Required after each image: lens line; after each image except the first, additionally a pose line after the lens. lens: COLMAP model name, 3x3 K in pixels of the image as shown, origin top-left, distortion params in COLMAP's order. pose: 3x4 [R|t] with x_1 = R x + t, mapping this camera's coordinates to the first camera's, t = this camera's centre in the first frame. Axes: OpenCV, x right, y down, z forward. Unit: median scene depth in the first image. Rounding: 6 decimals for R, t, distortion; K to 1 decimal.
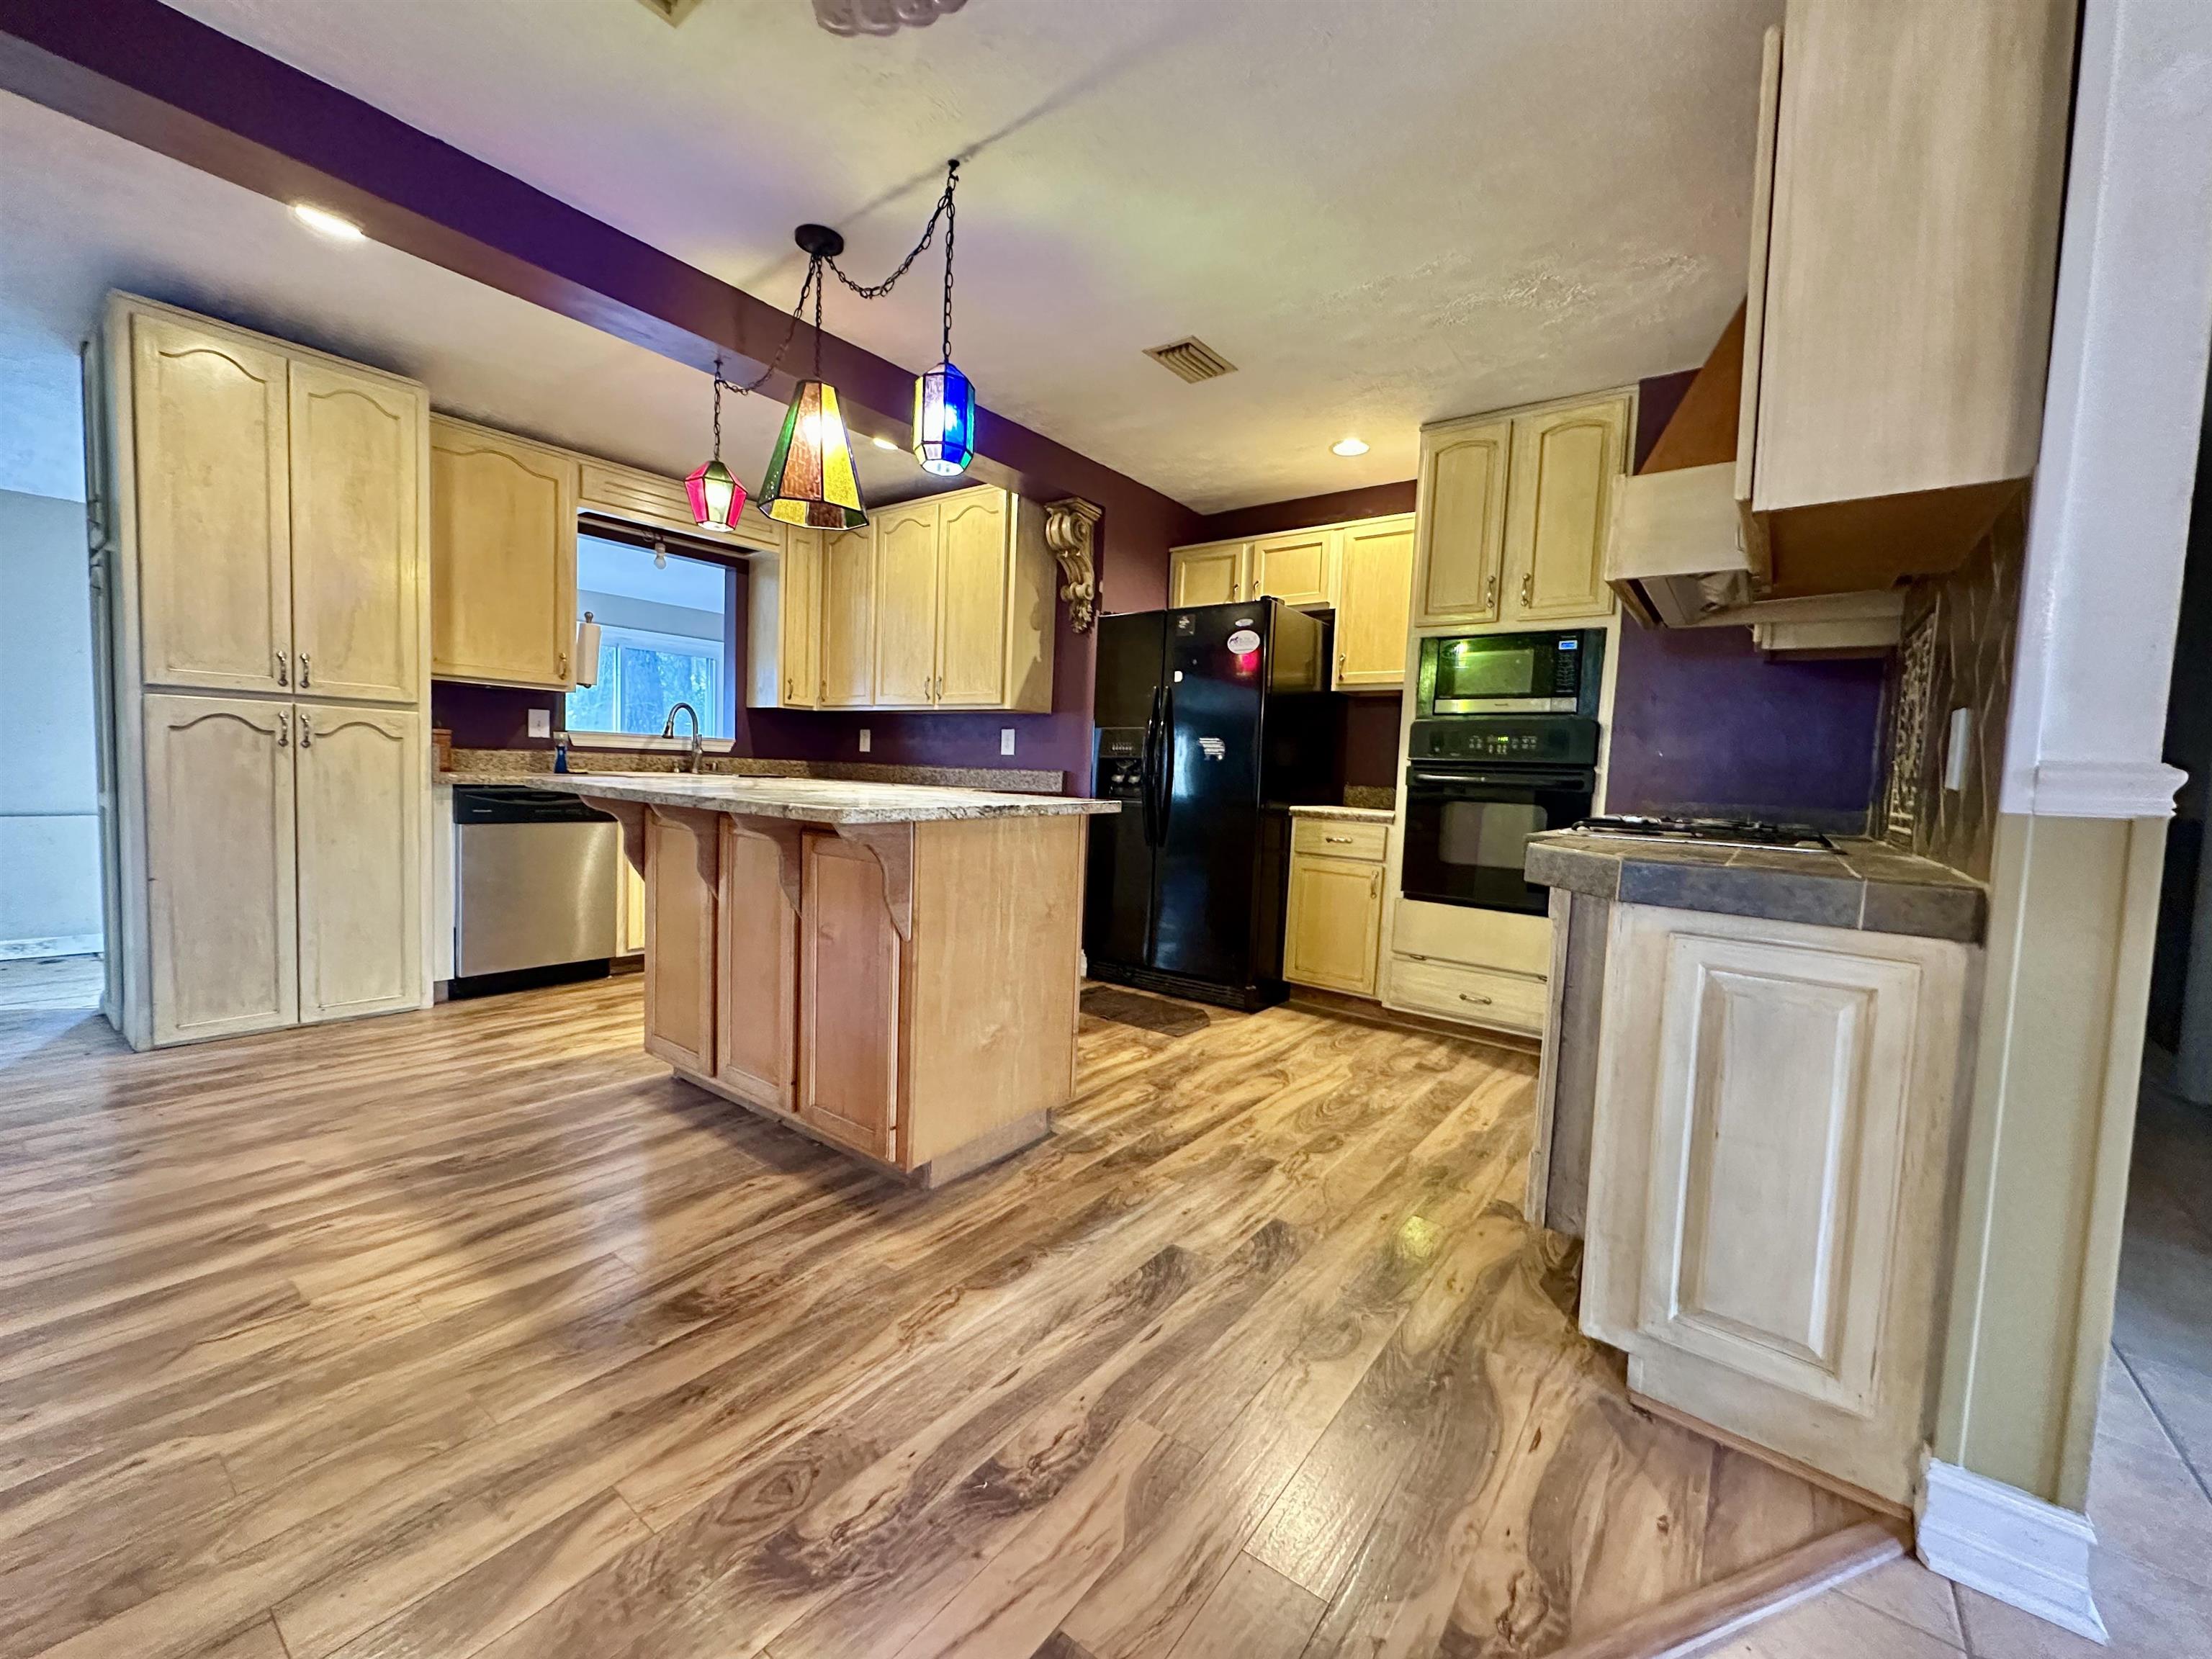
lens RADIAL K [[876.9, 0, 1109.2], [0, 876.9, 827.4], [0, 0, 1]] dist [-0.000106, -0.000209]
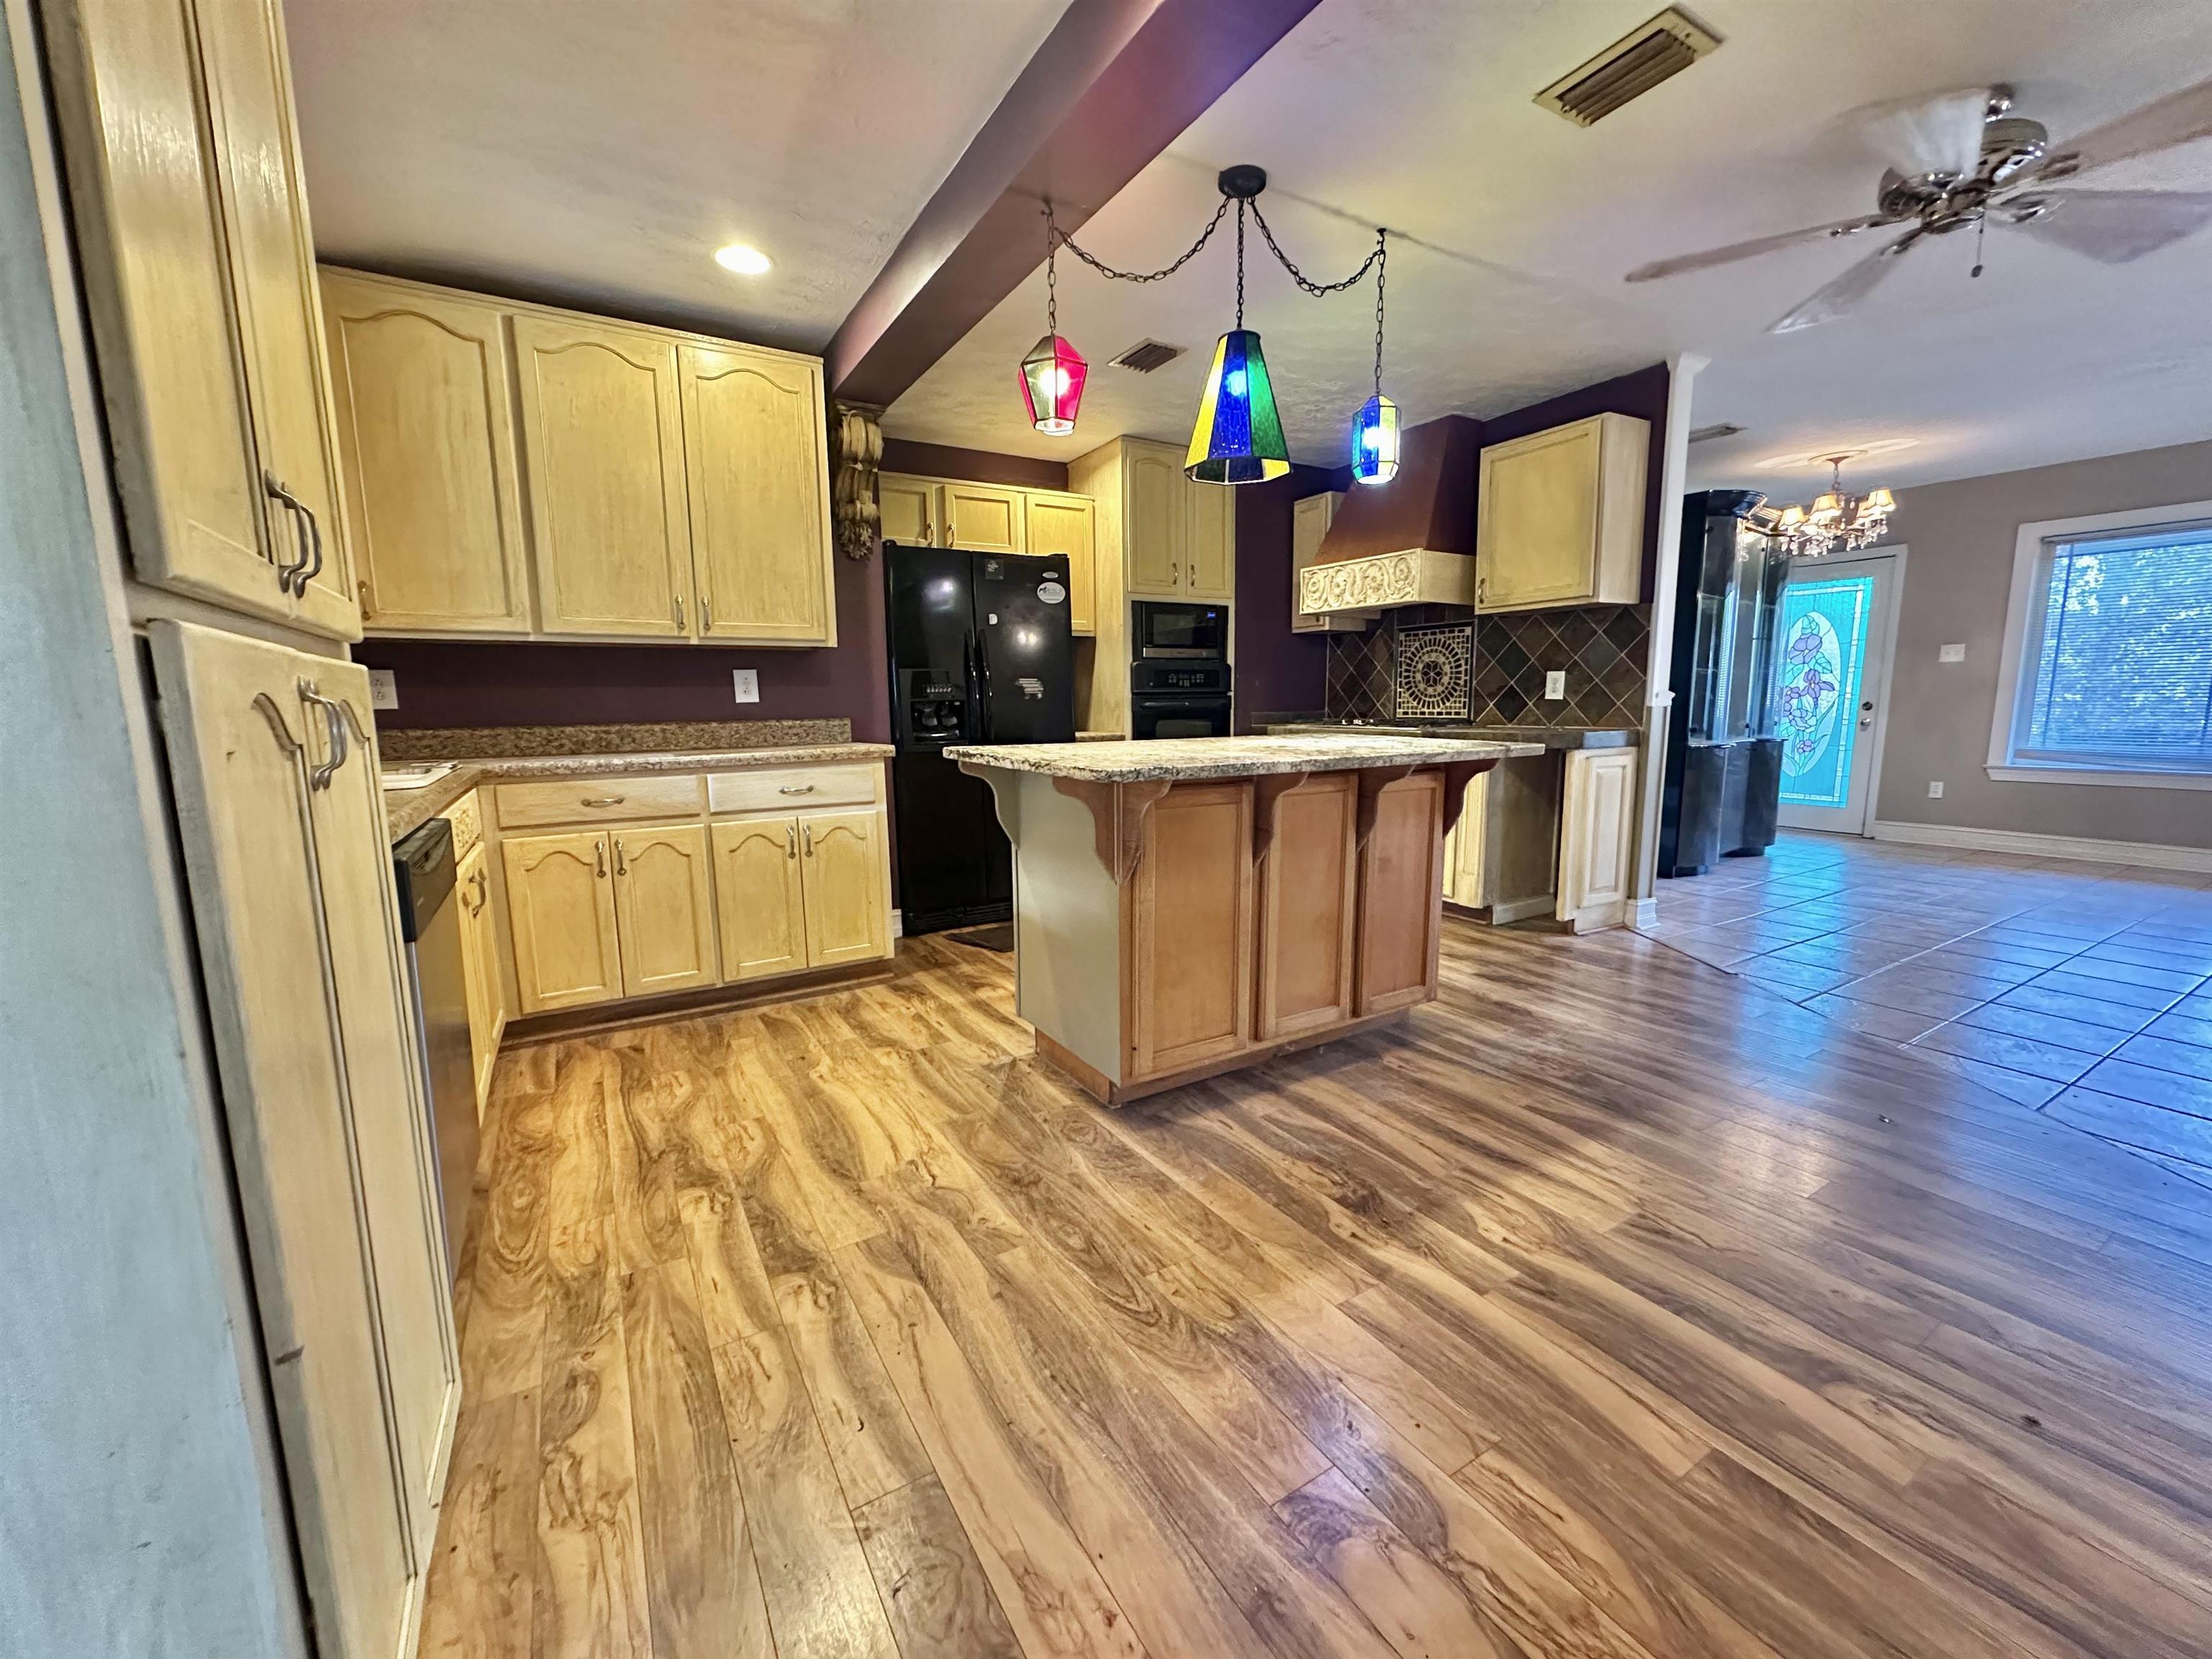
lens RADIAL K [[876.4, 0, 1106.0], [0, 876.4, 829.5], [0, 0, 1]] dist [-0.003604, 0.000452]
pose [[0.374015, -0.181272, 0.909534, -1.138338], [0.087776, 0.983229, 0.159865, -0.106628], [-0.923259, 0.020044, 0.383654, 0.635749]]
